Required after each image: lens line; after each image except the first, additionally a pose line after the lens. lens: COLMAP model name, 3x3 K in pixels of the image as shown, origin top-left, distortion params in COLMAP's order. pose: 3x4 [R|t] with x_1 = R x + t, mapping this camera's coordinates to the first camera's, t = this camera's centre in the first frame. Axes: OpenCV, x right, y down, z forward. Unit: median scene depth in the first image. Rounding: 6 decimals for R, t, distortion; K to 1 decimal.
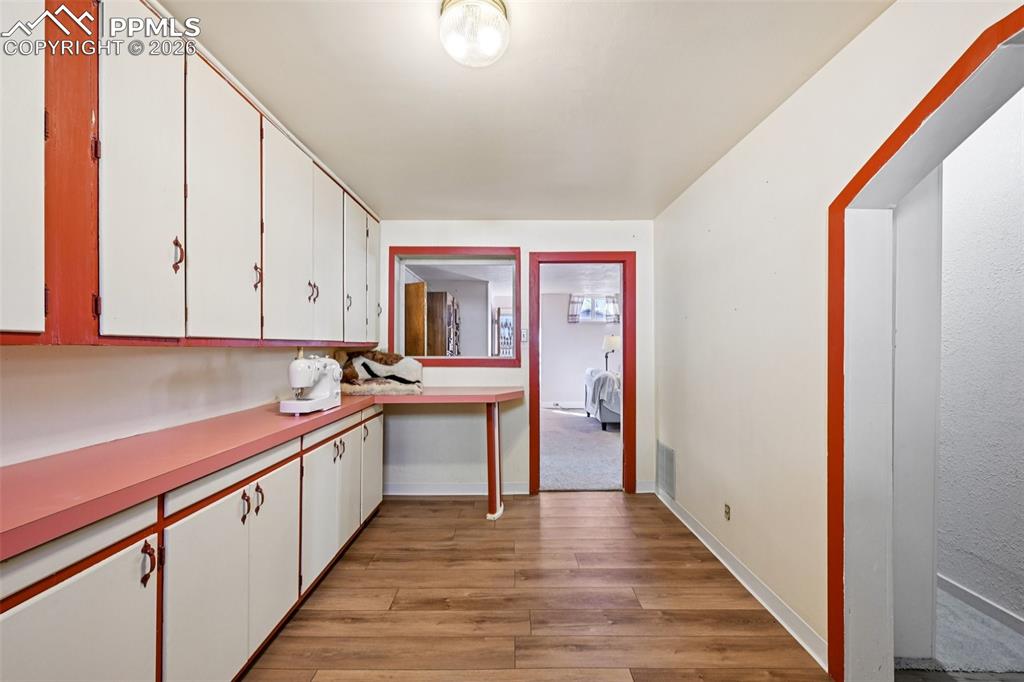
lens RADIAL K [[398.4, 0, 514.9], [0, 398.4, 342.0], [0, 0, 1]] dist [-0.006562, 0.000527]
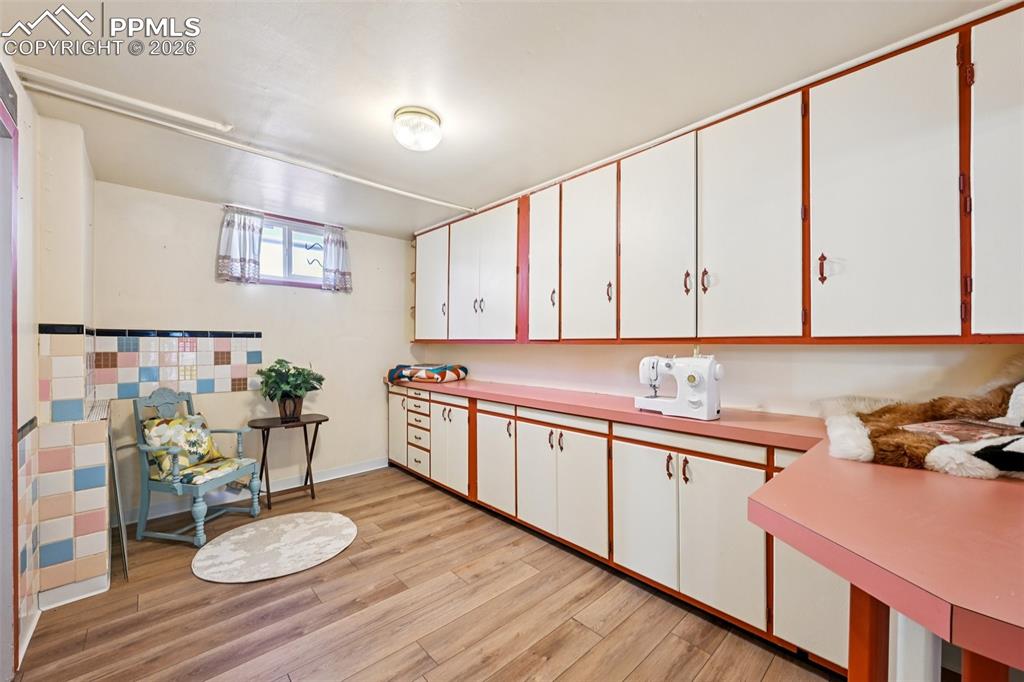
lens RADIAL K [[398.4, 0, 516.4], [0, 398.4, 349.0], [0, 0, 1]] dist [-0.006562, 0.000527]
pose [[-0.734424, -0.001861, -0.678689, 0.463851], [0.000808, 0.999993, -0.003617, 0.030852], [0.678691, -0.003205, -0.734417, 1.722035]]
